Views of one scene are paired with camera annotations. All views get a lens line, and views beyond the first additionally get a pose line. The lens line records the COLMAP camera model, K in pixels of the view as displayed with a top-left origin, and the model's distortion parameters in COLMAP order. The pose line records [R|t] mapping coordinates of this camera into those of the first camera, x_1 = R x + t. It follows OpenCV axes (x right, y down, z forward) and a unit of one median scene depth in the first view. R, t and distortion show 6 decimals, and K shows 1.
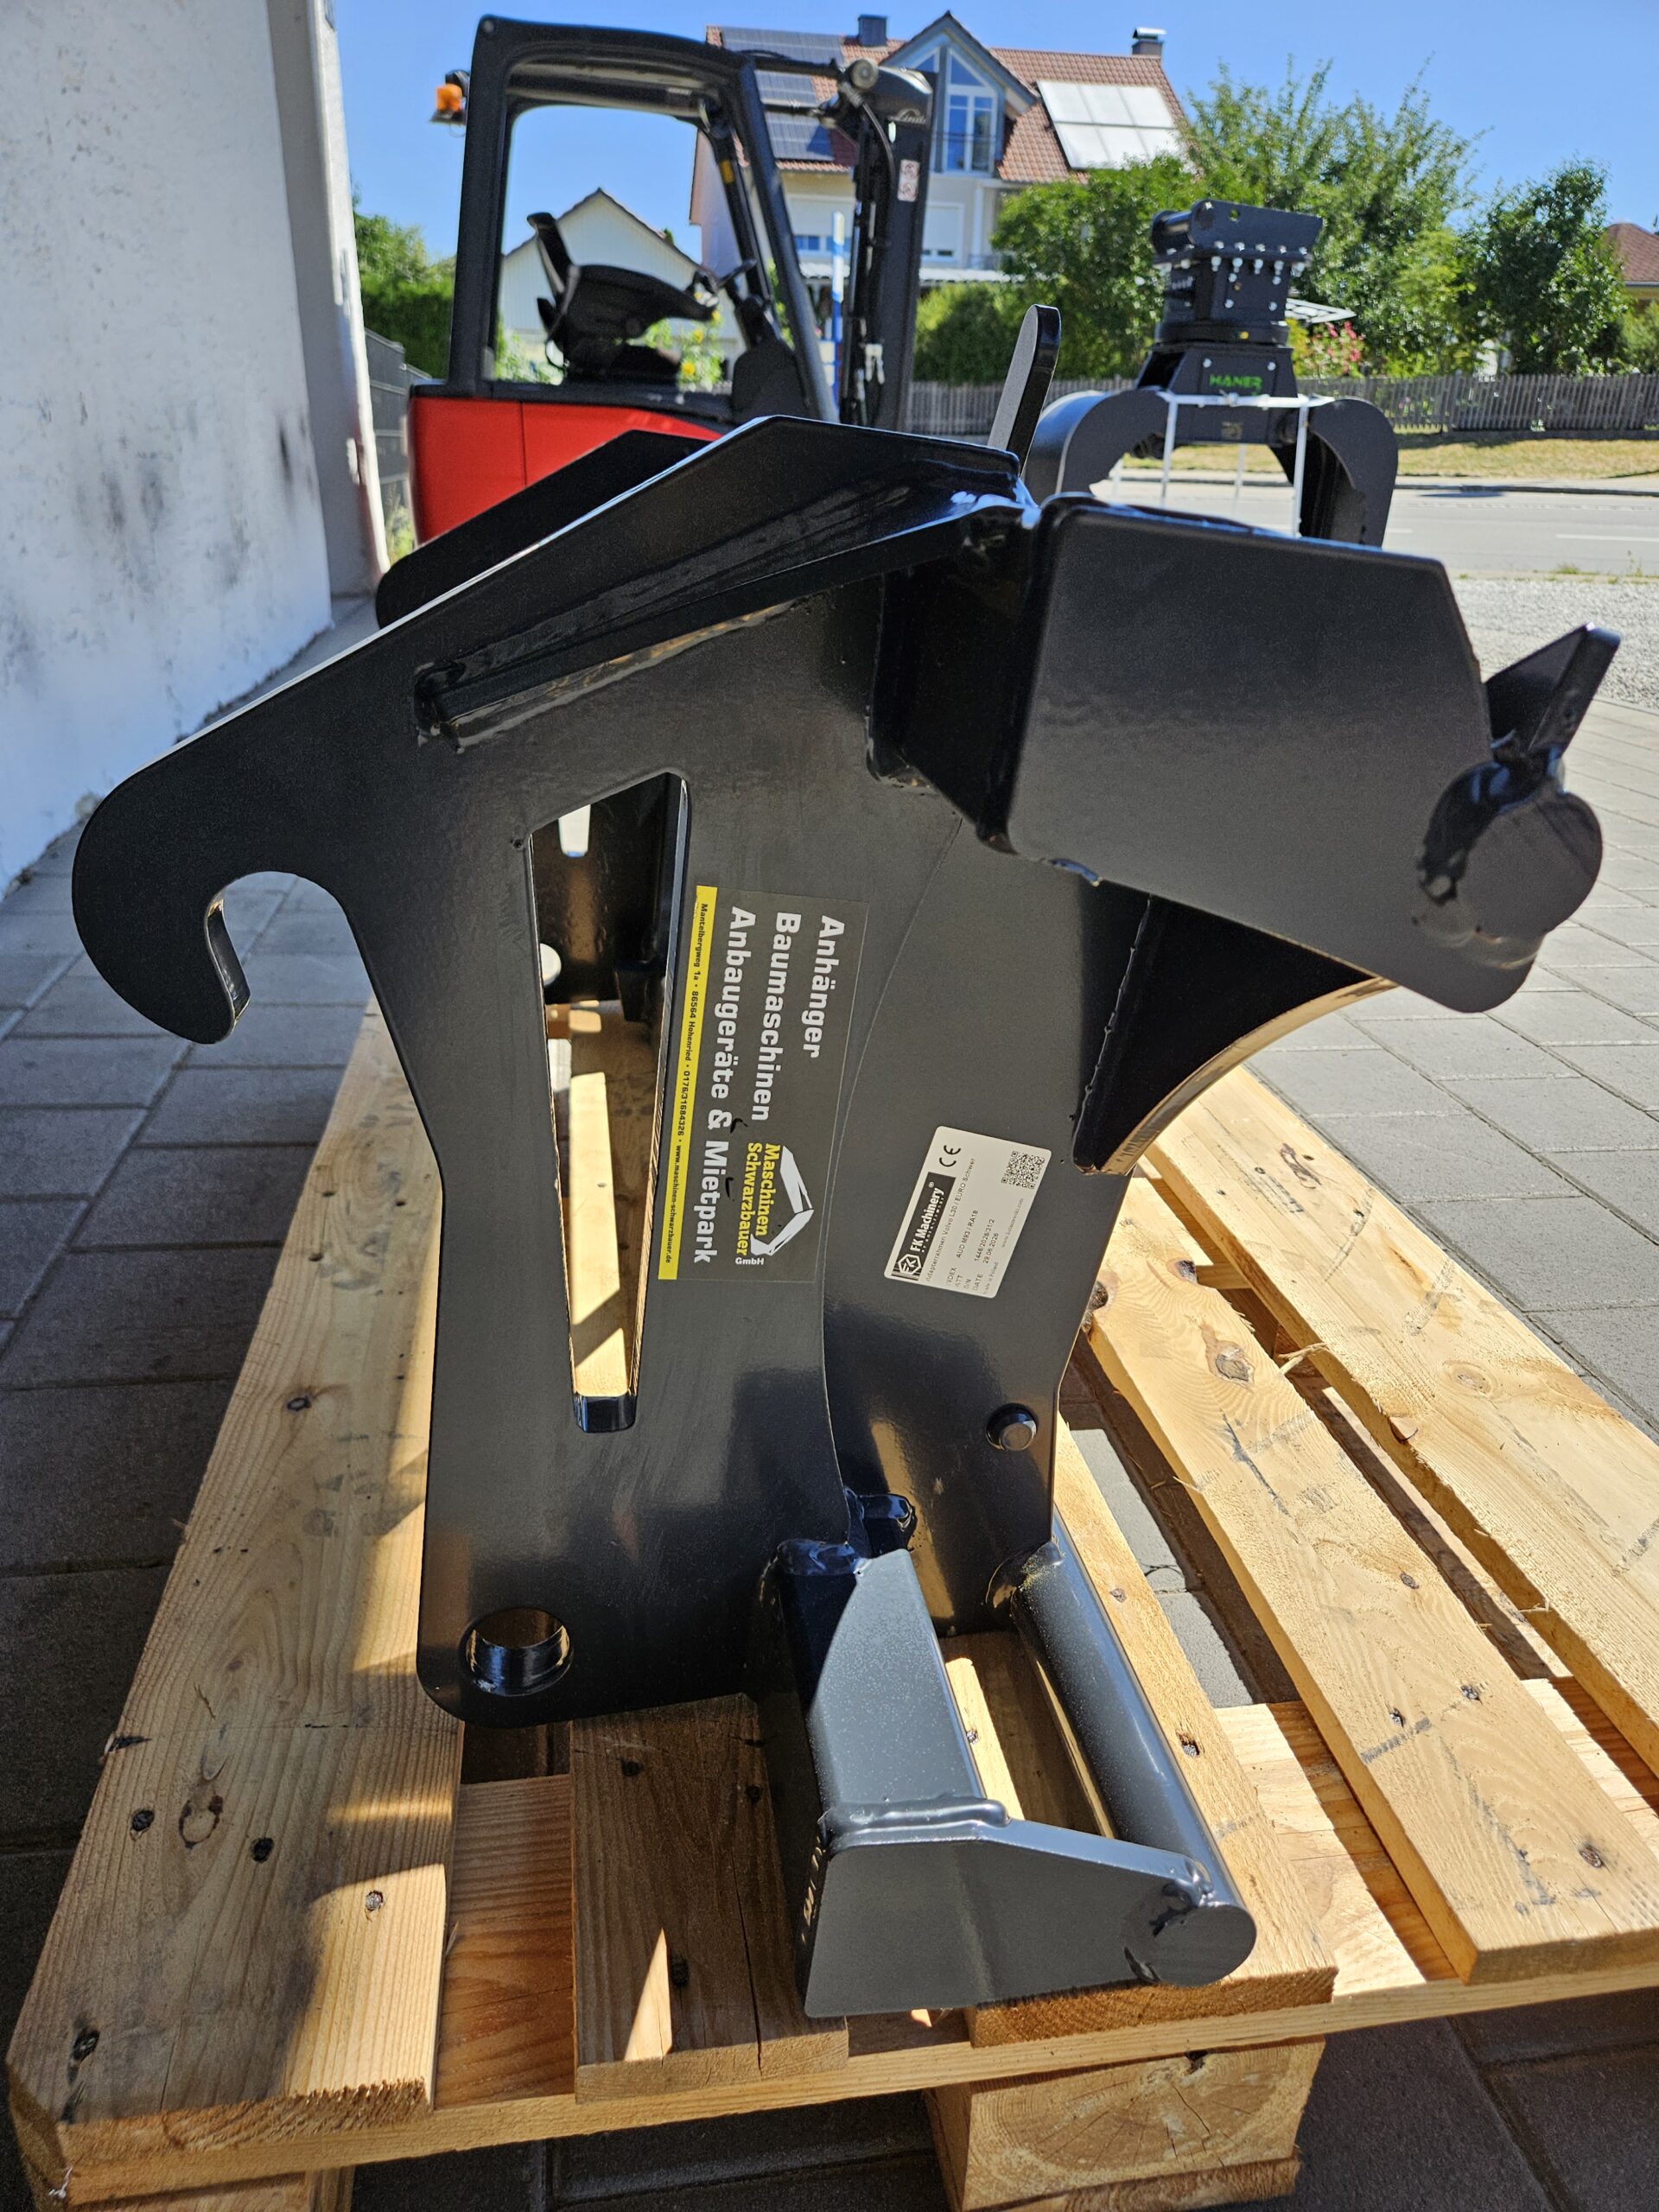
lens RADIAL K [[1497.7, 0, 824.4], [0, 1497.7, 1108.0], [0, 0, 1]] dist [0.069319, -0.068218]
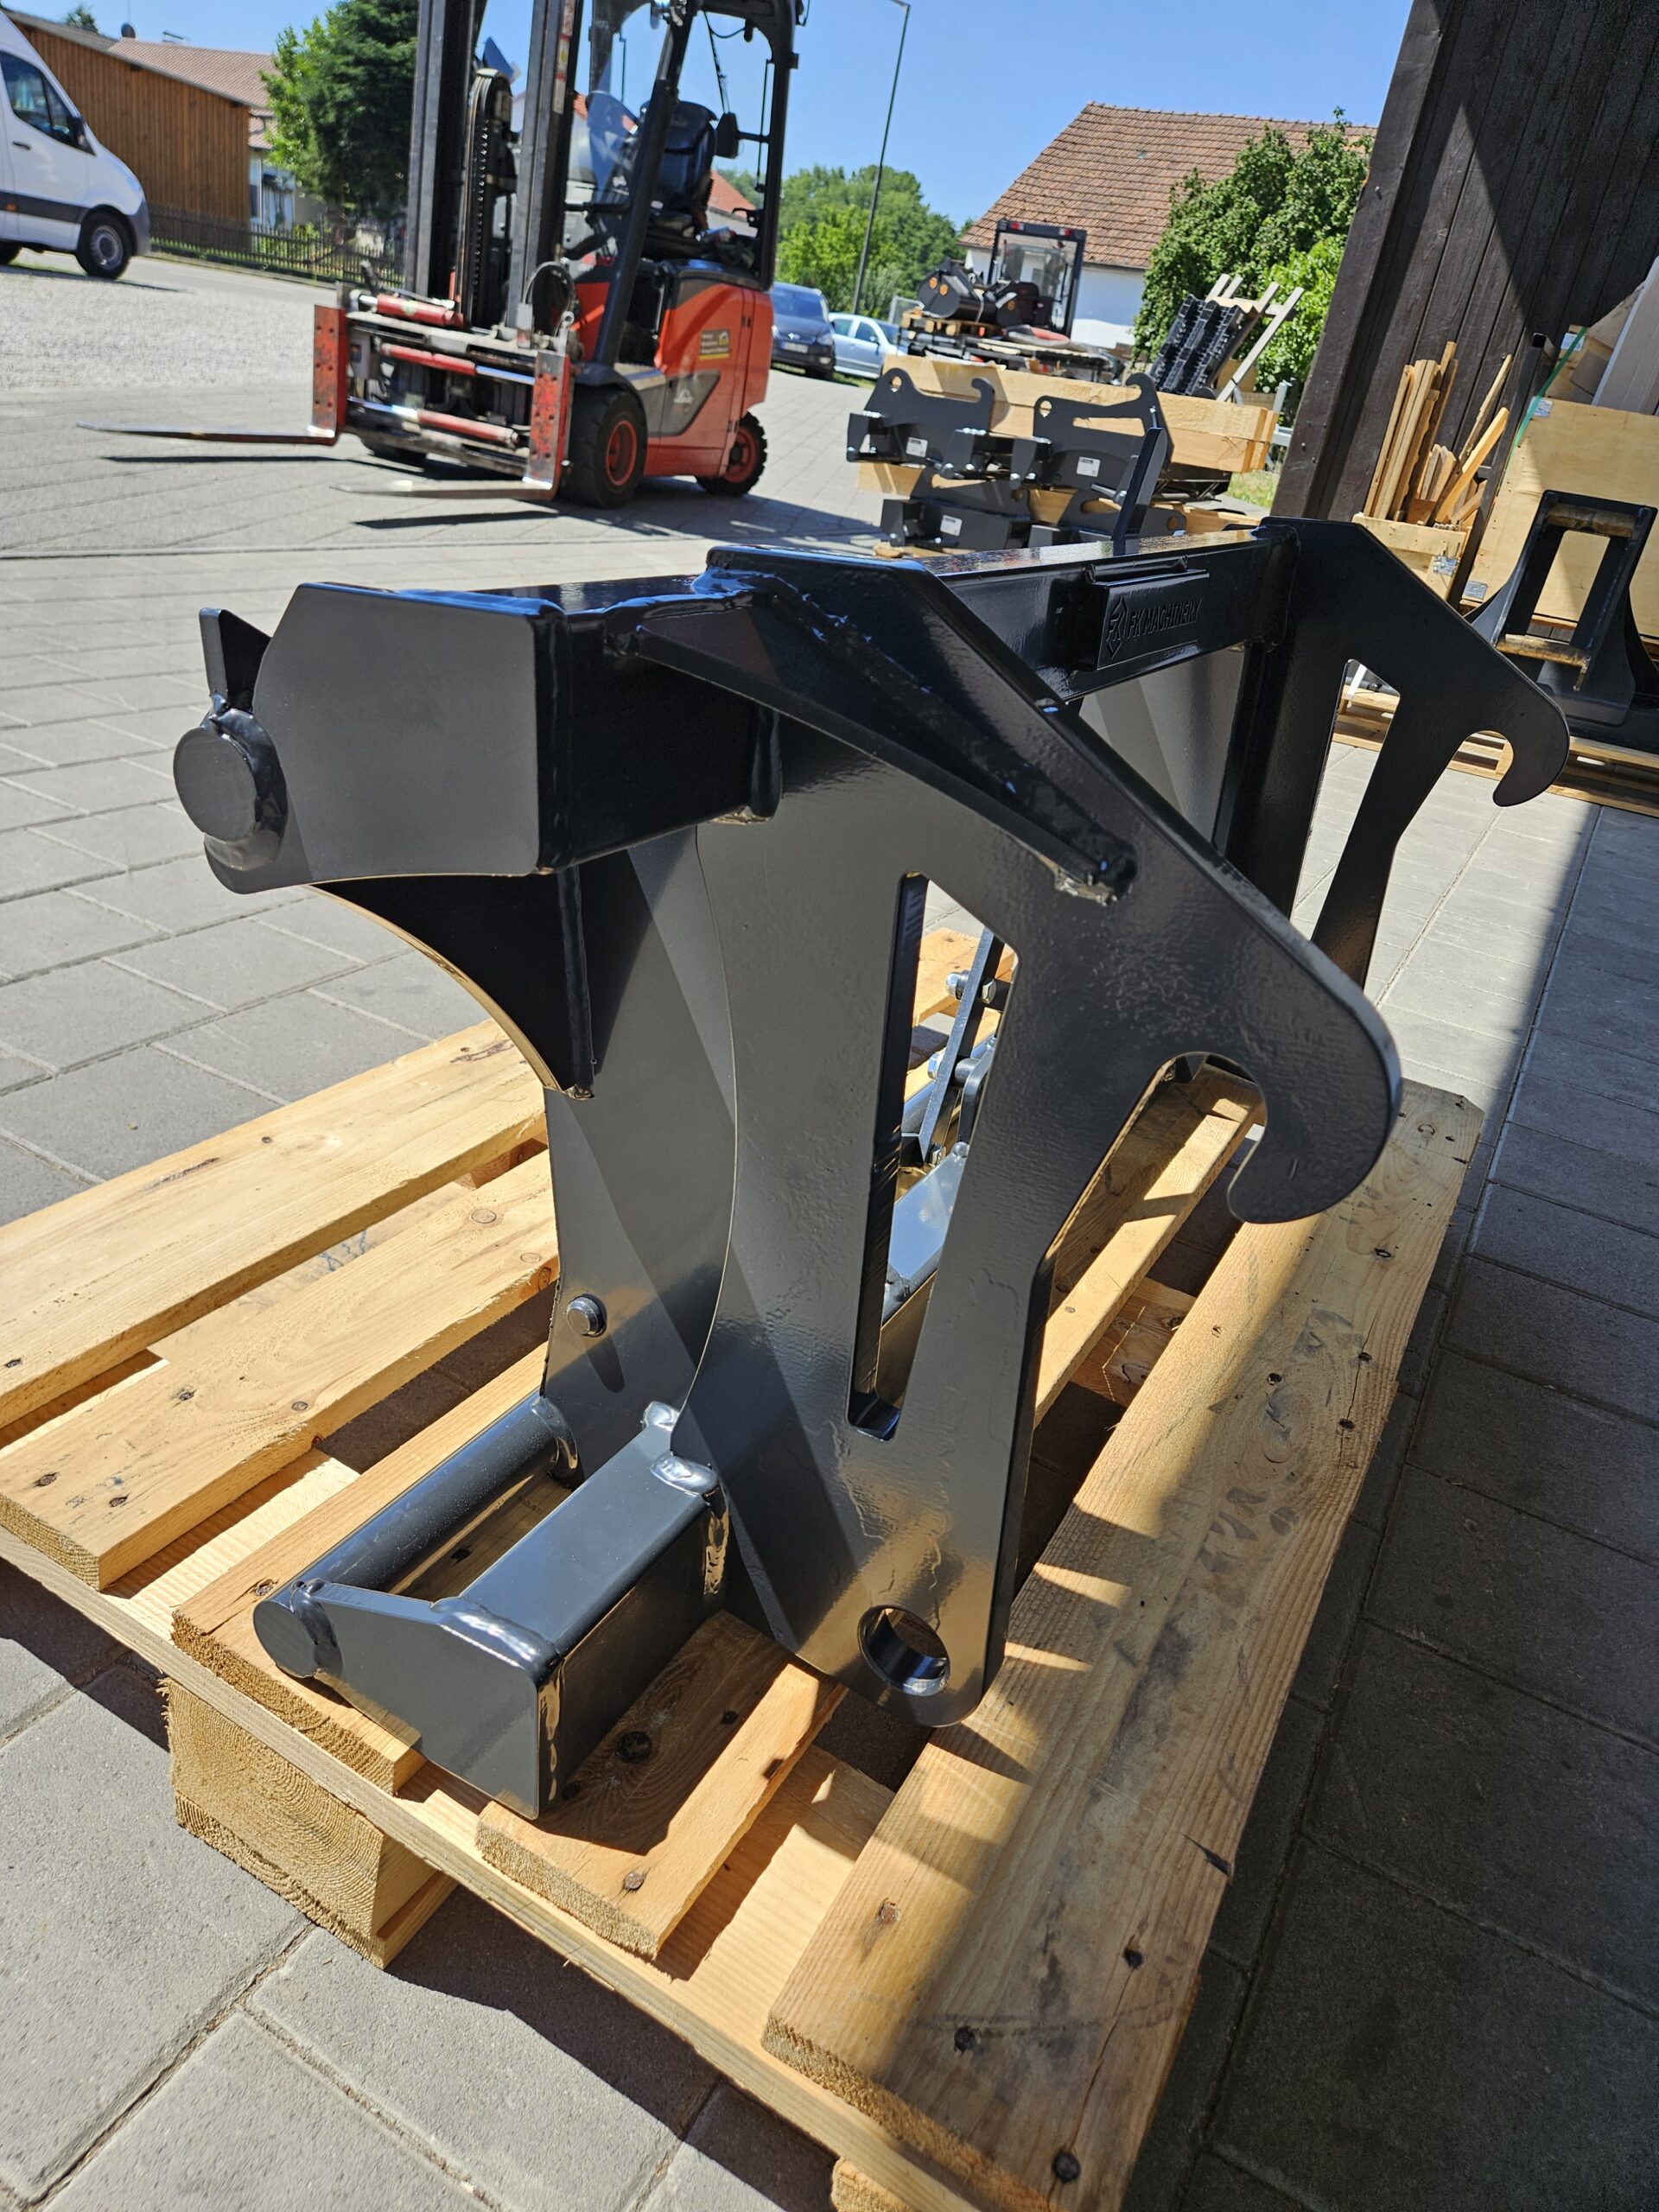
lens RADIAL K [[1492.9, 0, 828.2], [0, 1492.9, 1068.6], [0, 0, 1]] dist [0.070133, -0.062082]
pose [[-0.775489, -0.404996, 0.484350, -0.833369], [0.072709, 0.704761, 0.705709, -1.441007], [-0.627160, 0.582486, -0.517088, 2.920763]]
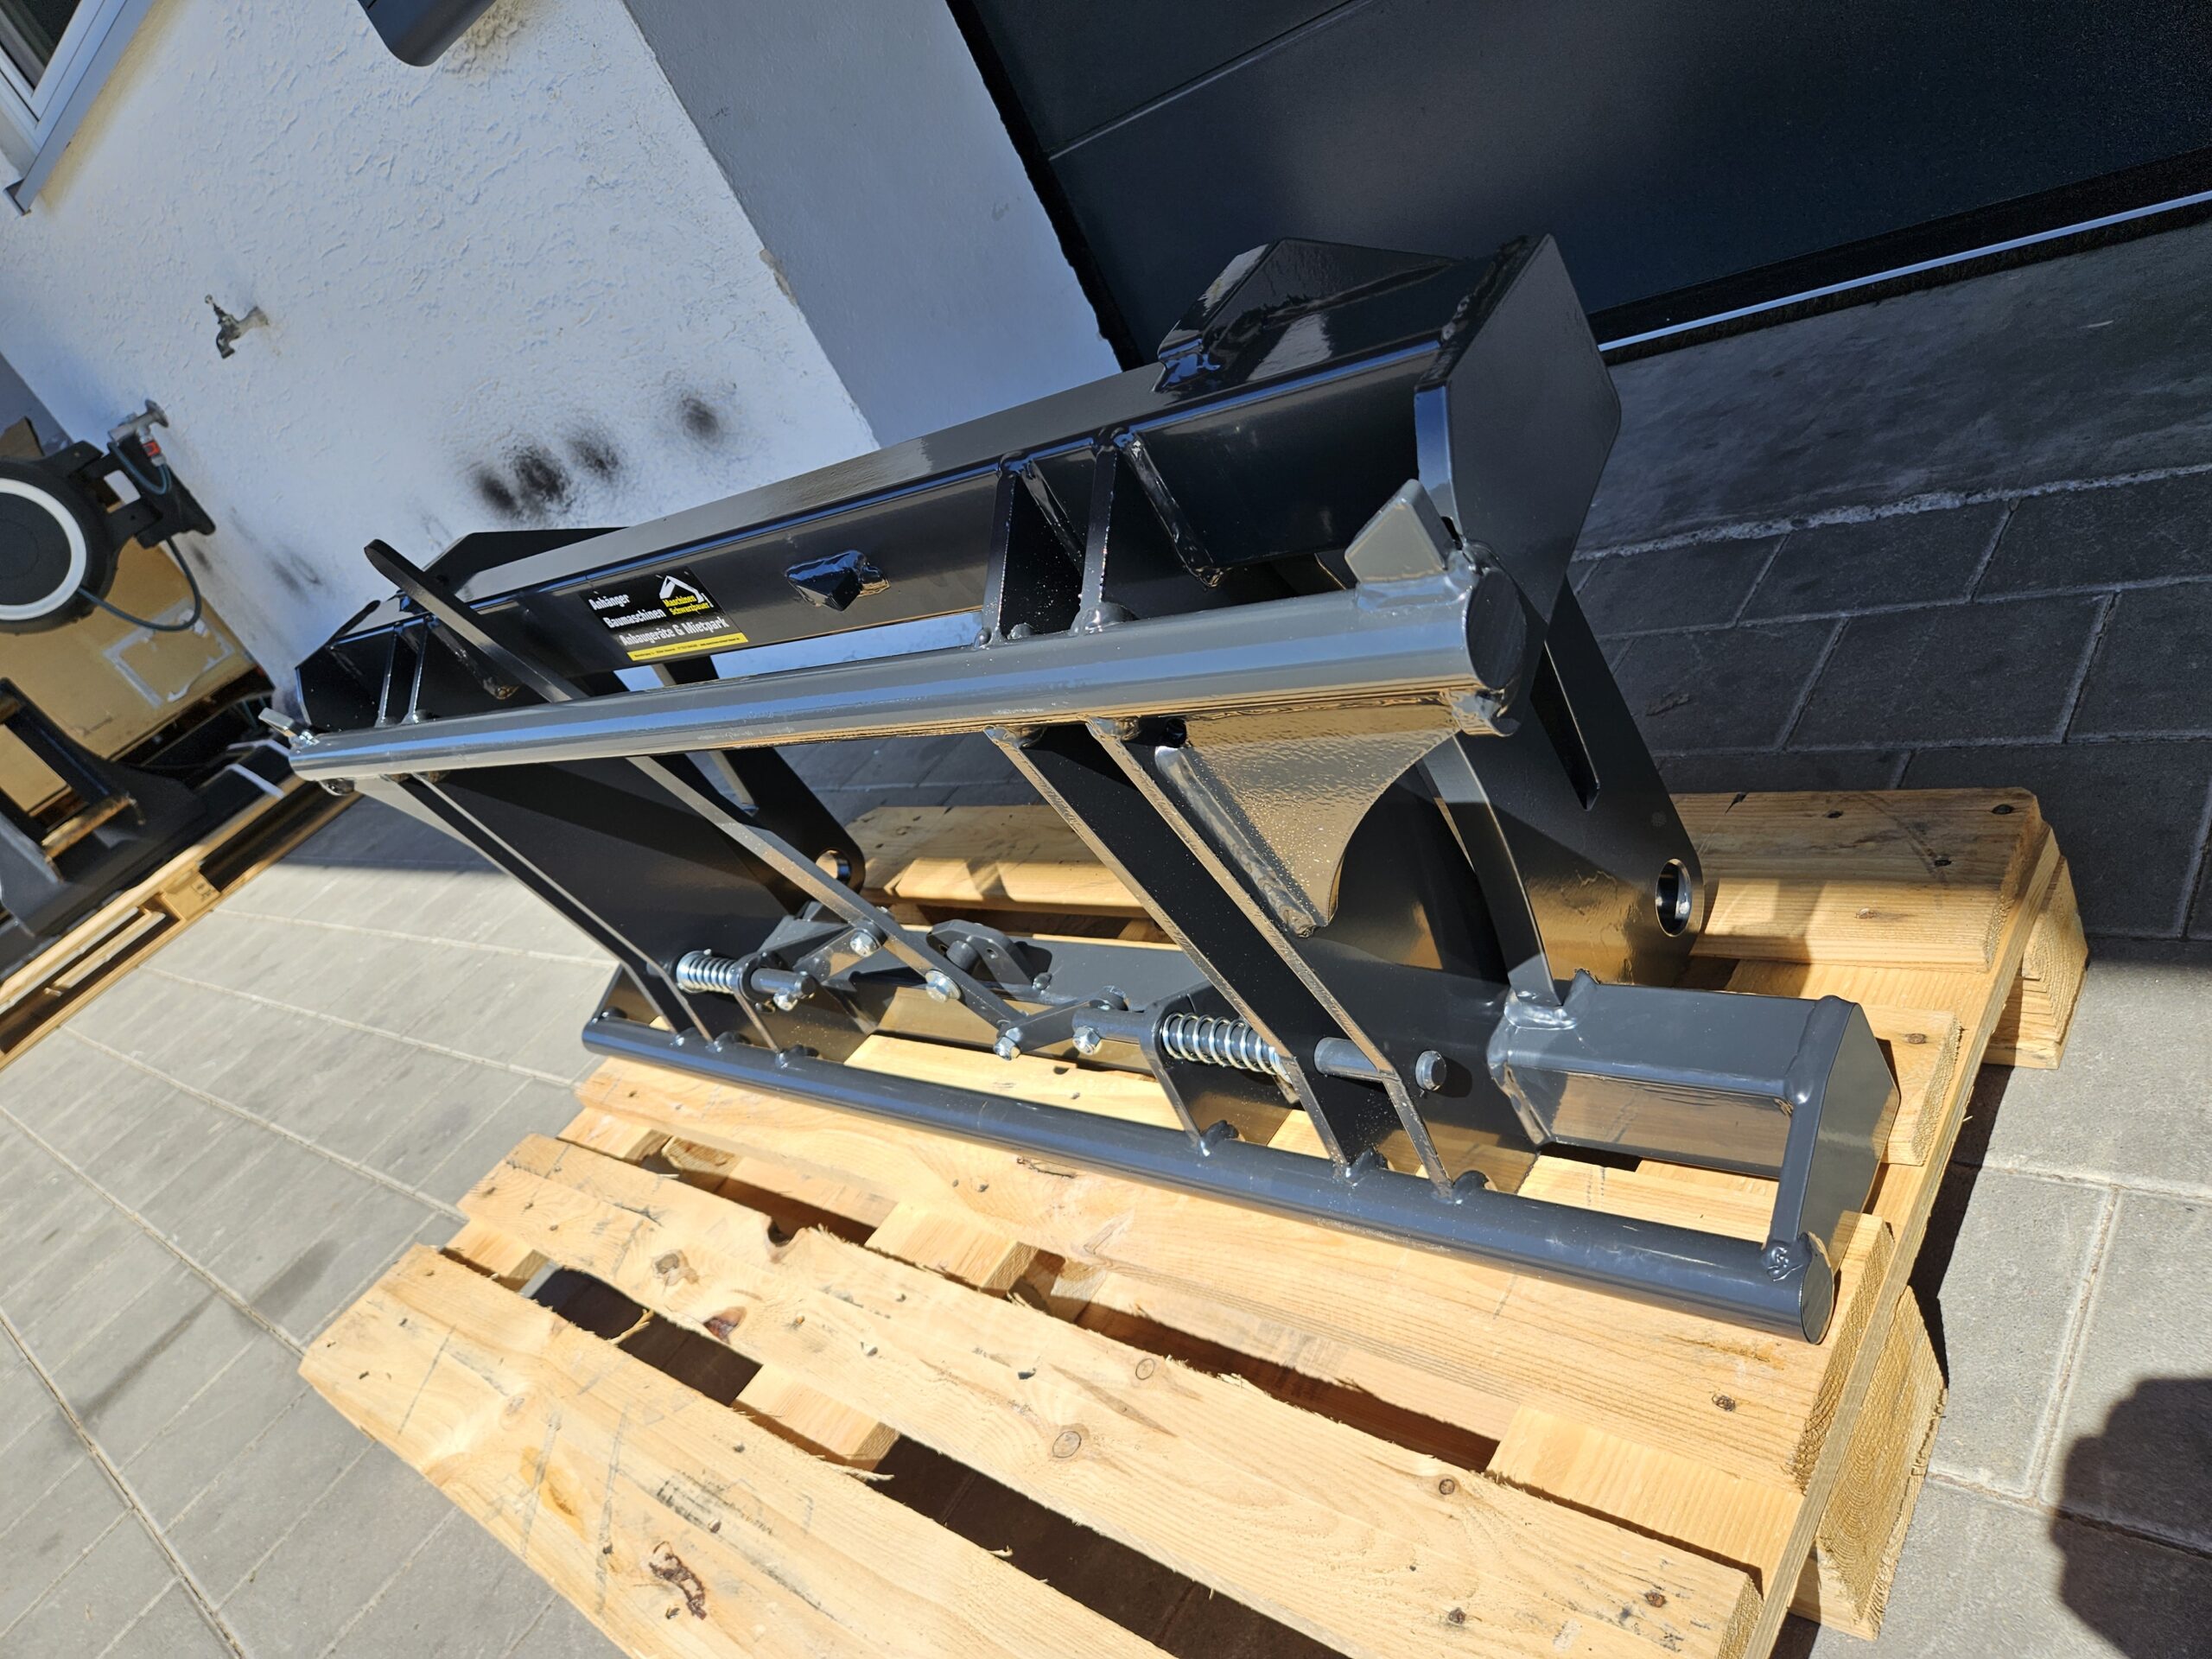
lens RADIAL K [[1469.3, 0, 1100.4], [0, 1469.3, 788.3], [0, 0, 1]] dist [0.064209, -0.057358]
pose [[-0.680589, 0.591101, -0.432896, 0.521792], [0.167898, 0.700956, 0.693160, -1.502692], [0.713168, 0.399075, -0.576307, 2.947804]]
